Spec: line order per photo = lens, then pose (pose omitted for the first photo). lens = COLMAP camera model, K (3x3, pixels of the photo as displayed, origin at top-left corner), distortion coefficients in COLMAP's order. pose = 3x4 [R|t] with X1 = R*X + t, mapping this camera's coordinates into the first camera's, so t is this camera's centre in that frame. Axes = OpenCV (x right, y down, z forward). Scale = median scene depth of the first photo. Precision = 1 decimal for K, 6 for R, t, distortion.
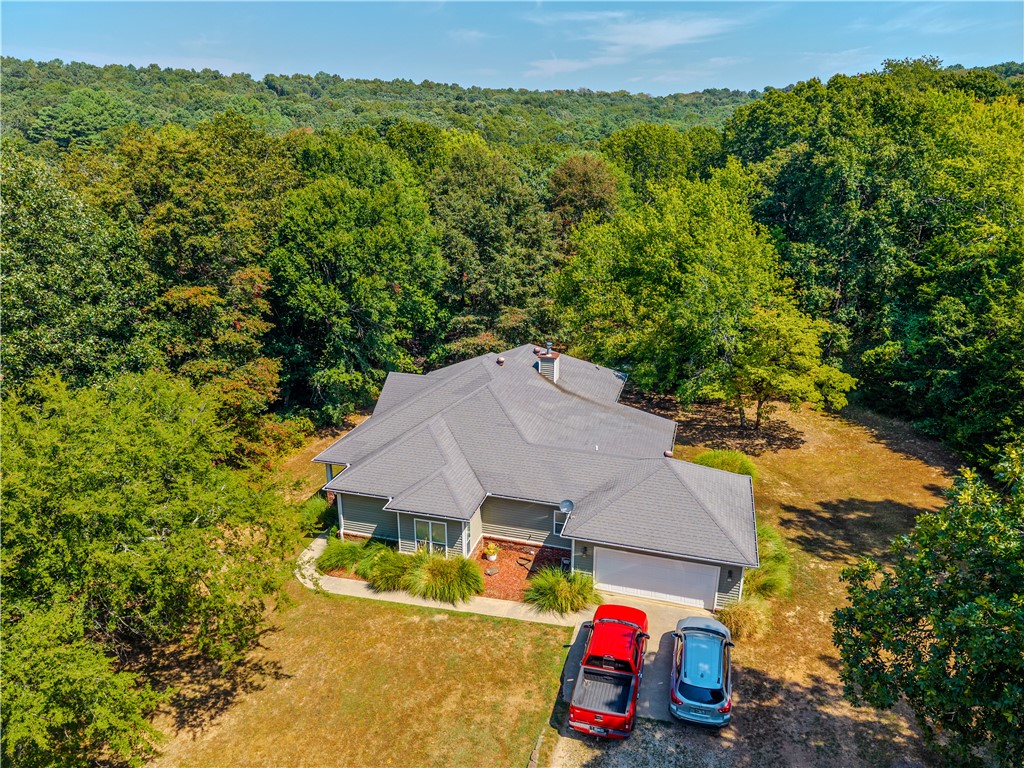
lens RADIAL K [[688.6, 0, 513.1], [0, 688.6, 378.8], [0, 0, 1]] dist [0.013421, 0.000858]
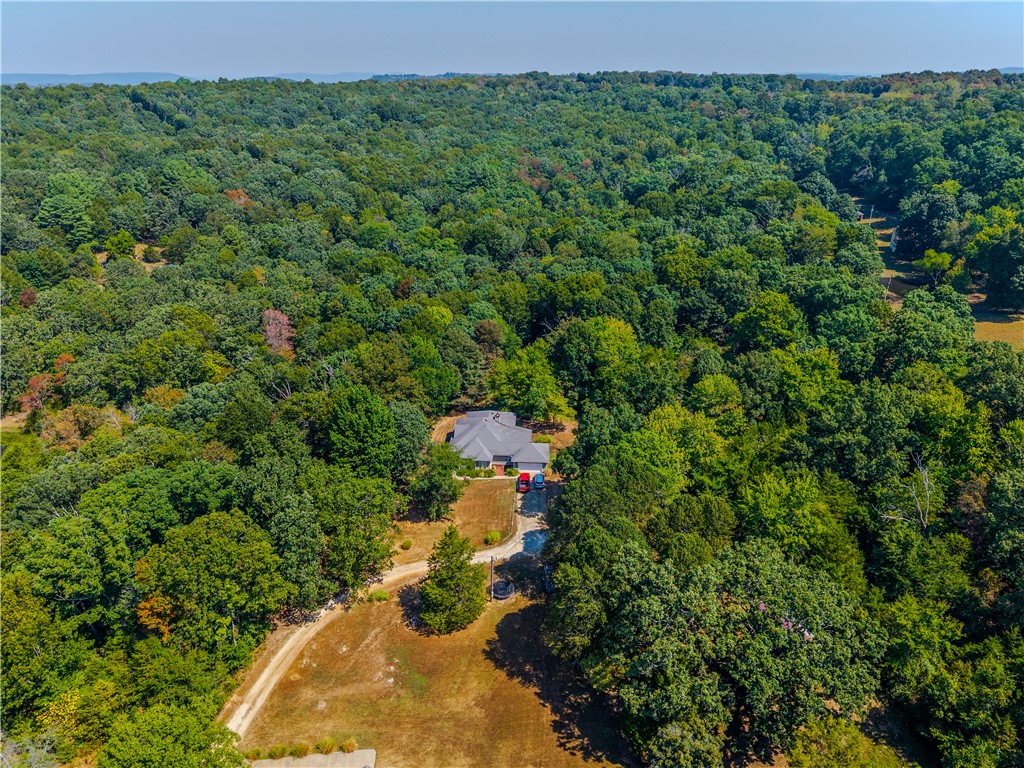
lens RADIAL K [[688.6, 0, 513.1], [0, 688.6, 385.7], [0, 0, 1]] dist [0.013421, 0.000858]
pose [[0.972963, -0.100473, 0.207960, -0.824339], [0.079082, 0.990918, 0.108758, -0.785676], [-0.216998, -0.089372, 0.972072, -3.479128]]
